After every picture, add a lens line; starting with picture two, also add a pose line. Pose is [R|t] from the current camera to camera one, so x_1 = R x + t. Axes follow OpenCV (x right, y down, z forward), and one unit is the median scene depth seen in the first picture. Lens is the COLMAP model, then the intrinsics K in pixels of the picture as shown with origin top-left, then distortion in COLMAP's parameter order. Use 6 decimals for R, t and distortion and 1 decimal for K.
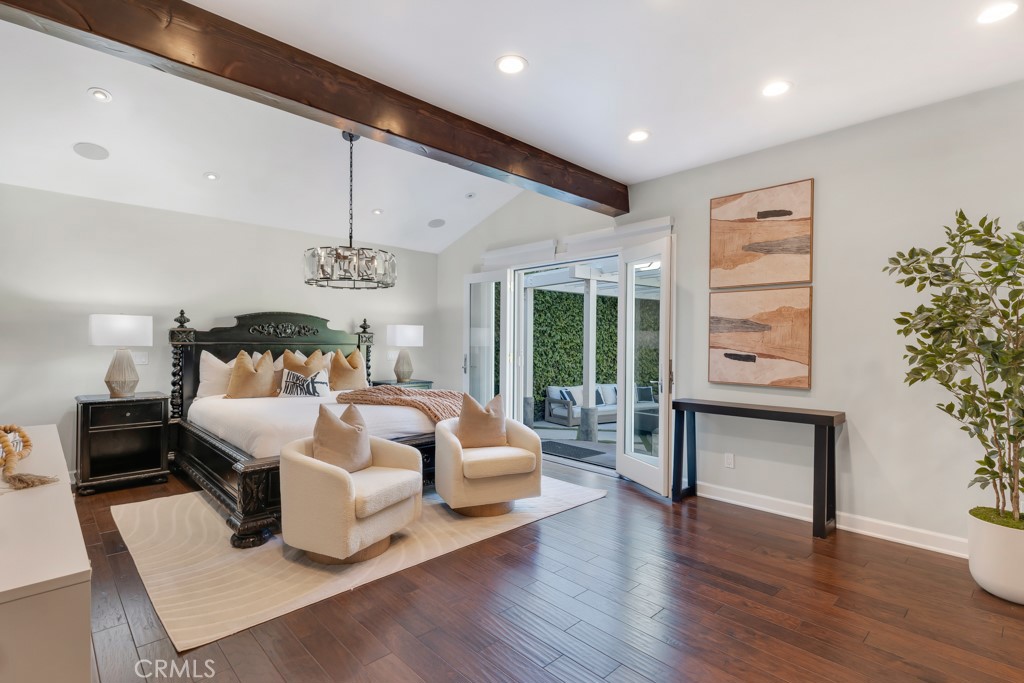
lens RADIAL K [[488.7, 0, 512.0], [0, 488.7, 341.5], [0, 0, 1]] dist [-0.000092, -0.000166]
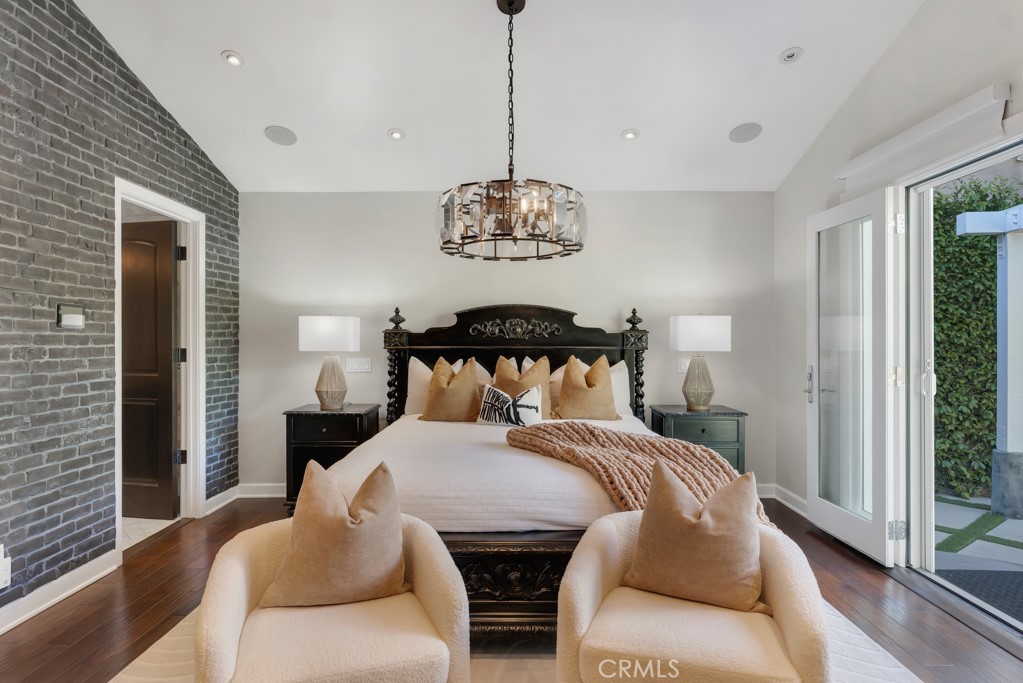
lens RADIAL K [[570.1, 0, 511.5], [0, 570.1, 341.5], [0, 0, 1]] dist [-0.001874, -0.002047]
pose [[0.716307, -0.008696, -0.697731, 0.136861], [0.007391, 0.999961, -0.004874, -0.000624], [0.697746, -0.001666, 0.716344, 0.435665]]
